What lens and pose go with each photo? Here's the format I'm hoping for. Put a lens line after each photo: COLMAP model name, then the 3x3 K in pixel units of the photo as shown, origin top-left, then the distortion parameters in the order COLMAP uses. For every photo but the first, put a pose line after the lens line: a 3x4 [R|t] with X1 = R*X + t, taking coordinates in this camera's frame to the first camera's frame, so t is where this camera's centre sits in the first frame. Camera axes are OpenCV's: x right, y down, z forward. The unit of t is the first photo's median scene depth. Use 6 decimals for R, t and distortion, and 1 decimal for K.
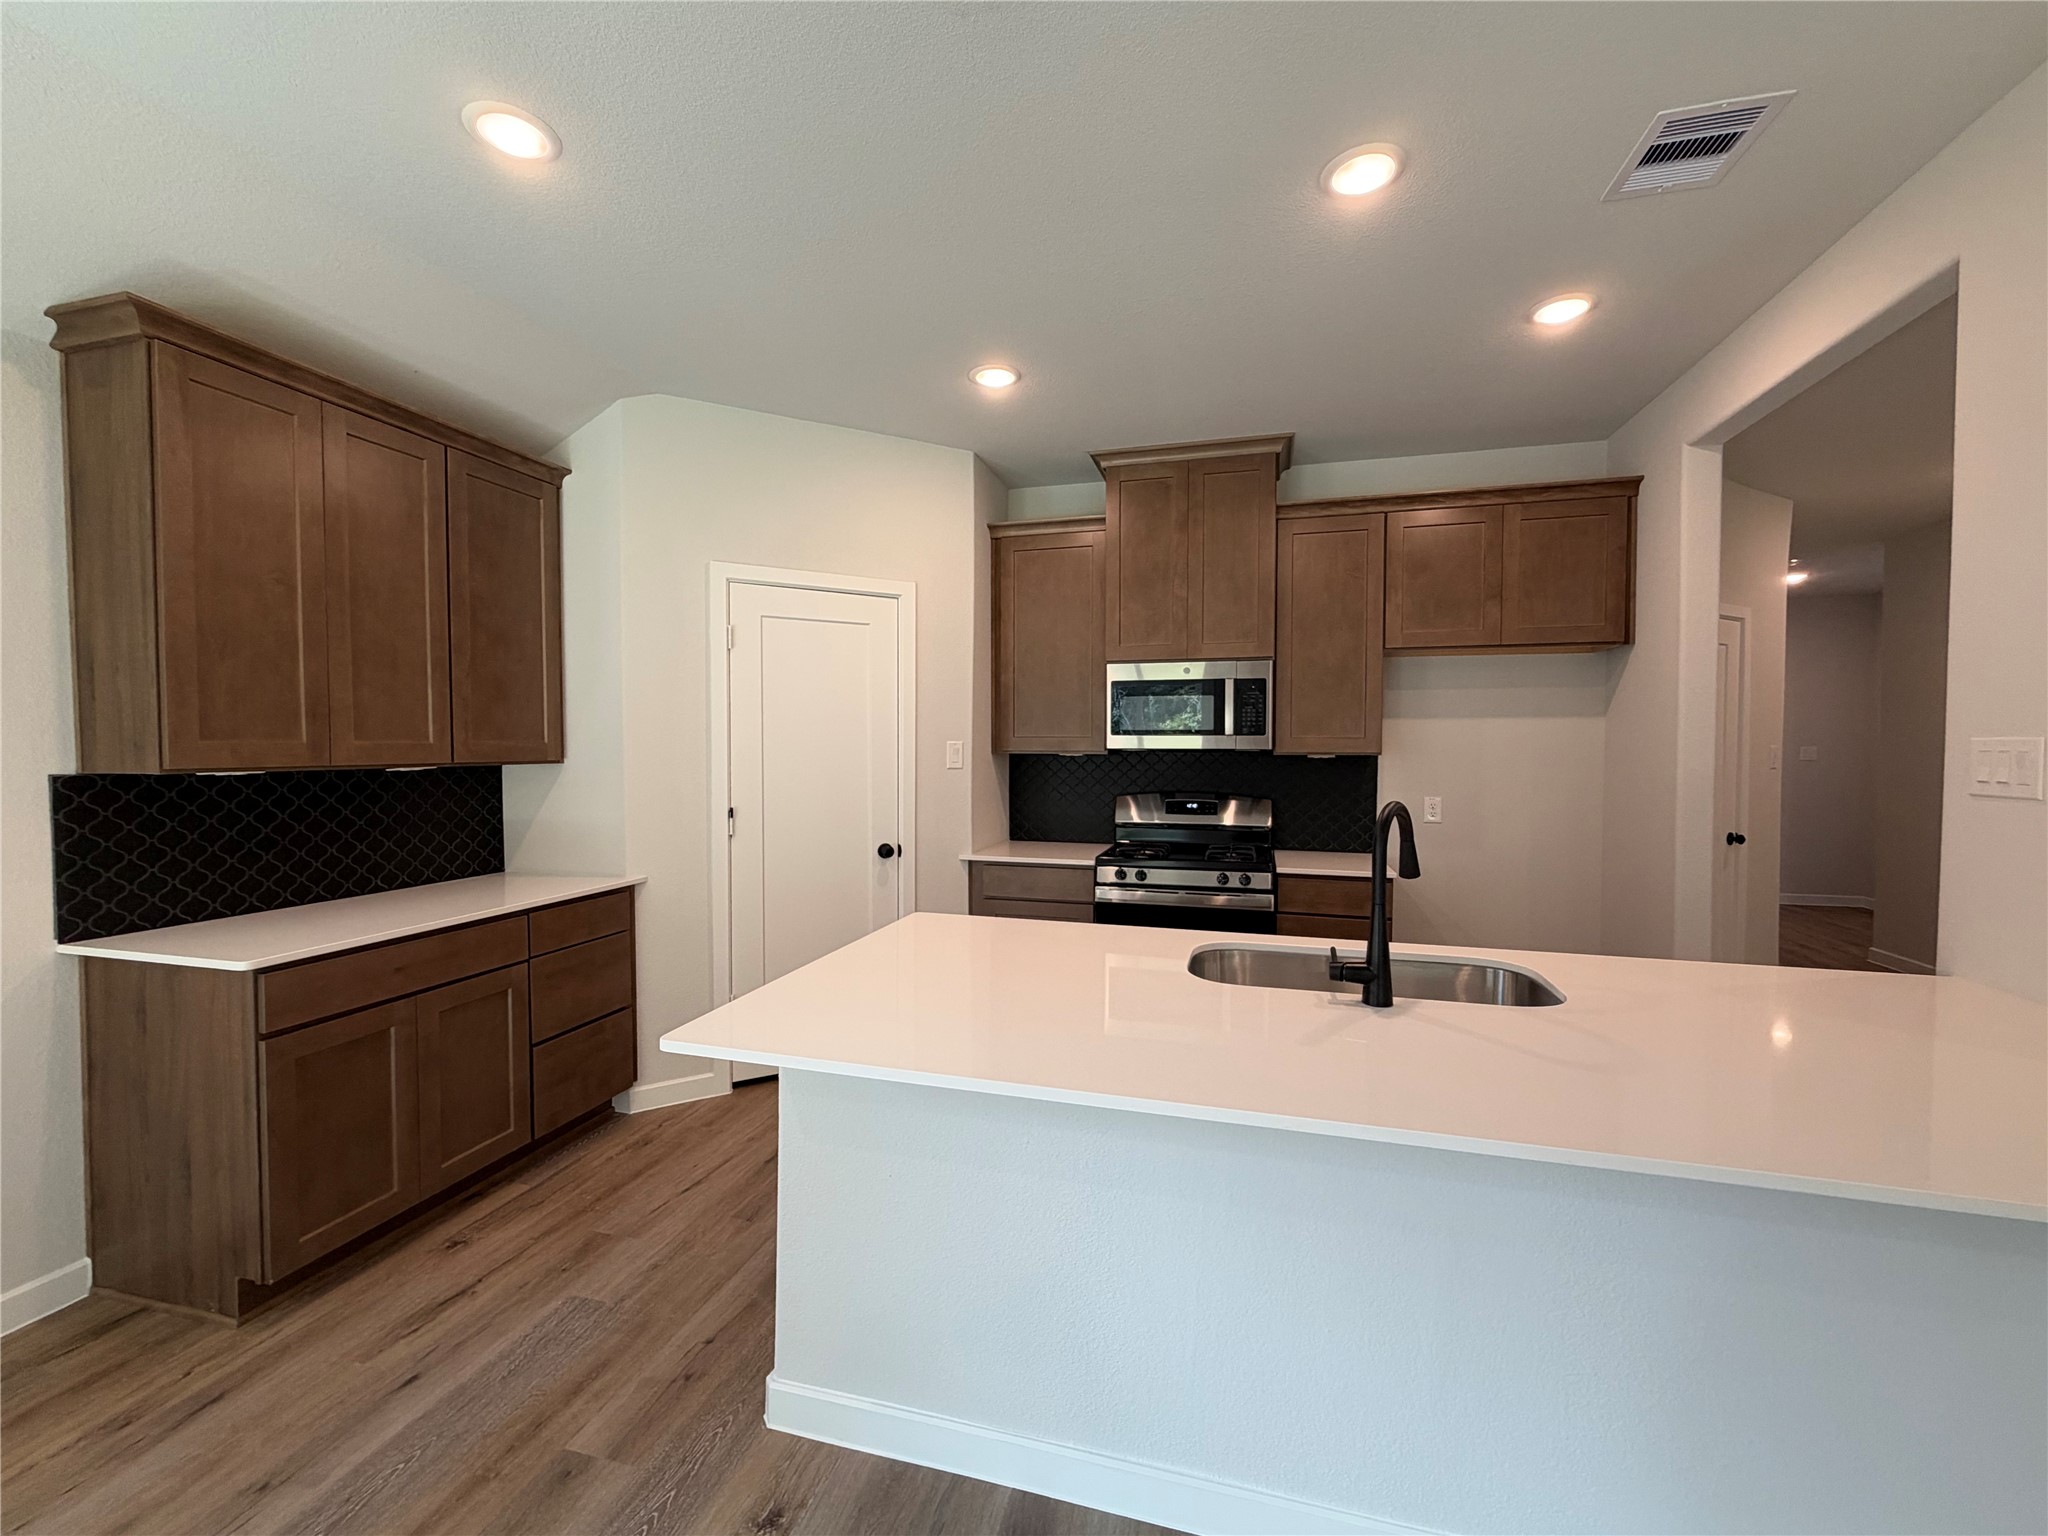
lens RADIAL K [[834.1, 0, 1029.3], [0, 834.1, 773.5], [0, 0, 1]] dist [-0.004751, 0.000957]
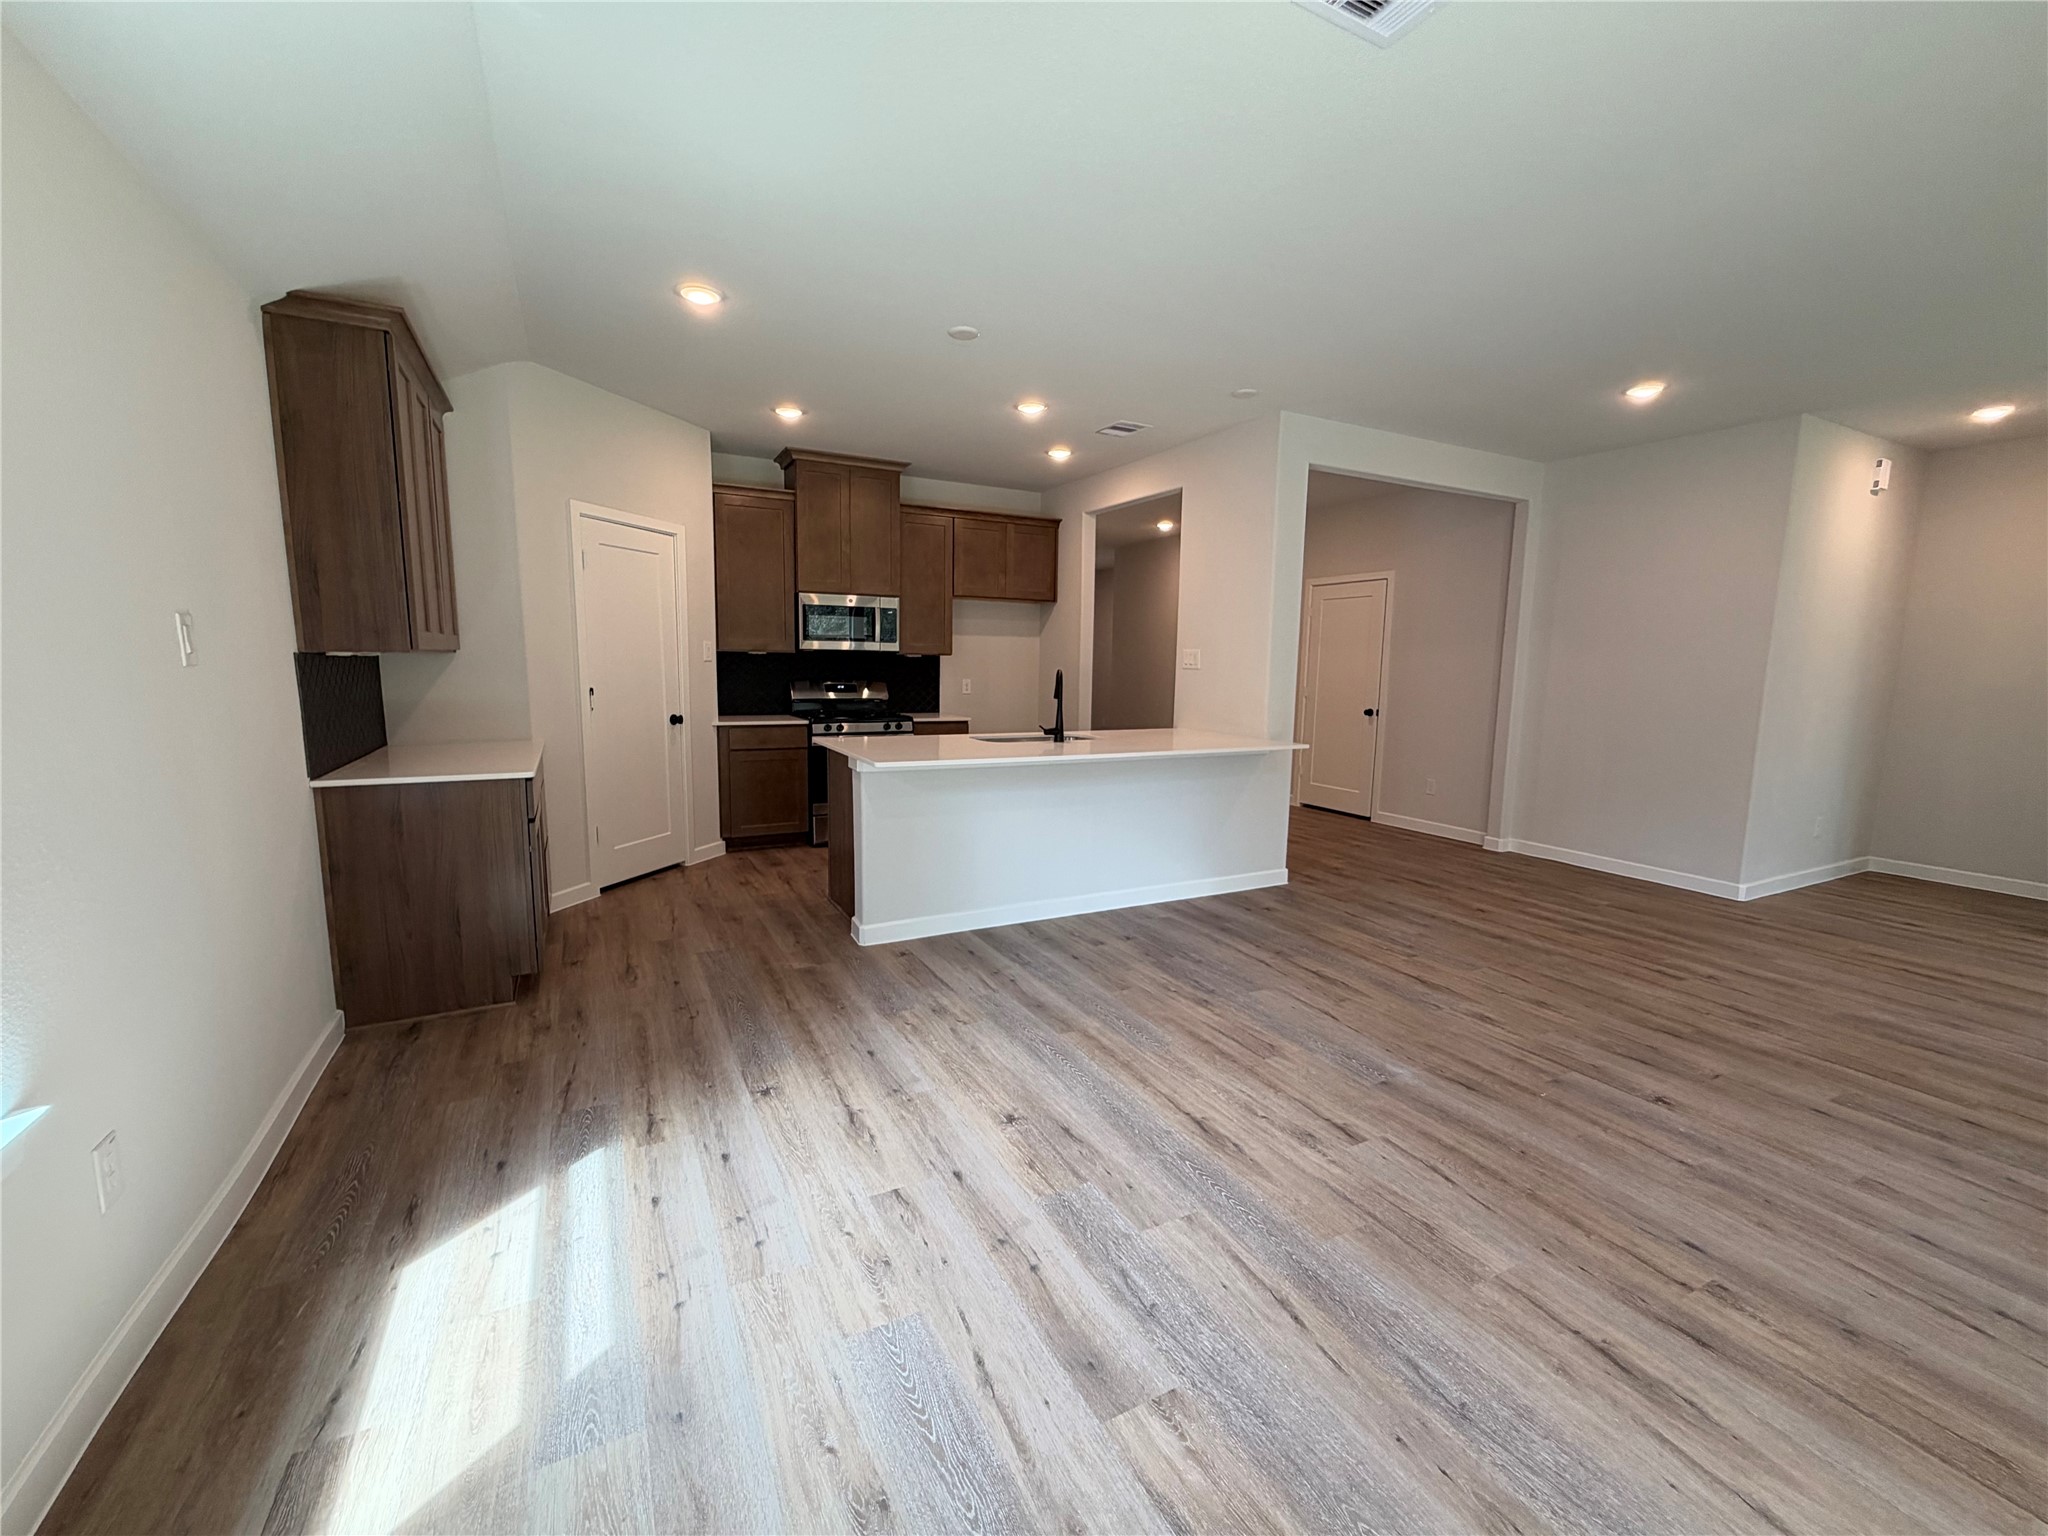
lens RADIAL K [[834.1, 0, 1029.3], [0, 834.1, 773.5], [0, 0, 1]] dist [-0.004751, 0.000957]
pose [[0.724457, -0.081901, 0.684437, -0.712458], [0.006855, 0.993723, 0.111655, 0.030950], [-0.689286, -0.076198, 0.720471, -0.432155]]
